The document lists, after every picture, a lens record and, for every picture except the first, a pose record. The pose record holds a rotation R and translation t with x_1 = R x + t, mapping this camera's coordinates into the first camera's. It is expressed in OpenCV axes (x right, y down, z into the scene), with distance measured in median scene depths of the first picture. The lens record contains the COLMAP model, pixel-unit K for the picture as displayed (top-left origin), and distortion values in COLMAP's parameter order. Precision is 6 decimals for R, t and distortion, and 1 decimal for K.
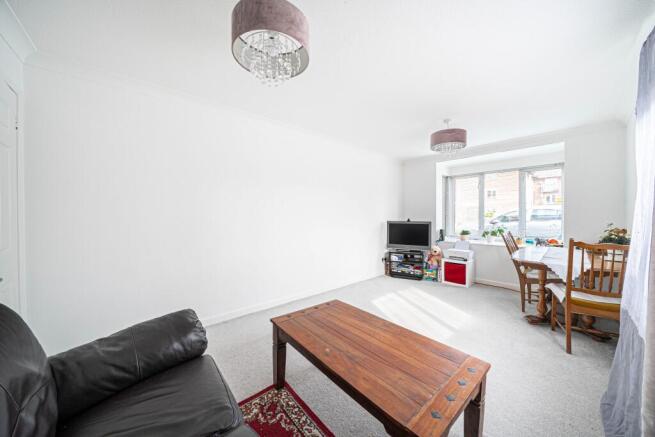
lens RADIAL K [[225.3, 0, 327.5], [0, 225.3, 218.5], [0, 0, 1]] dist [-0.029777, 0.003552]
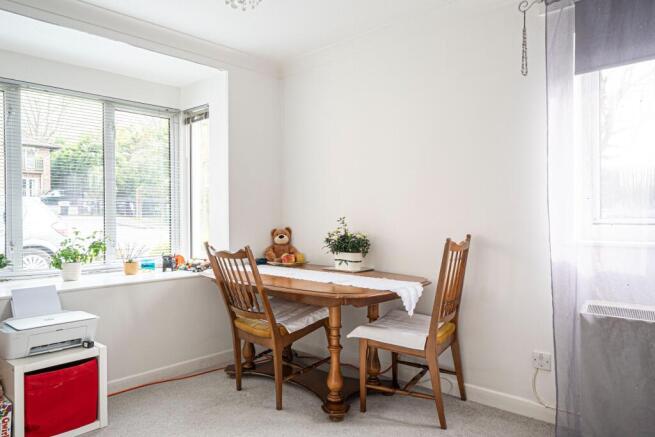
lens RADIAL K [[454.9, 0, 327.5], [0, 454.9, 218.5], [0, 0, 1]] dist [0.001947, 0.000457]
pose [[-0.095091, -0.000344, 0.995469, -0.060149], [0.019317, 0.999811, 0.002191, 0.013452], [-0.995281, 0.019438, -0.095066, 0.722584]]
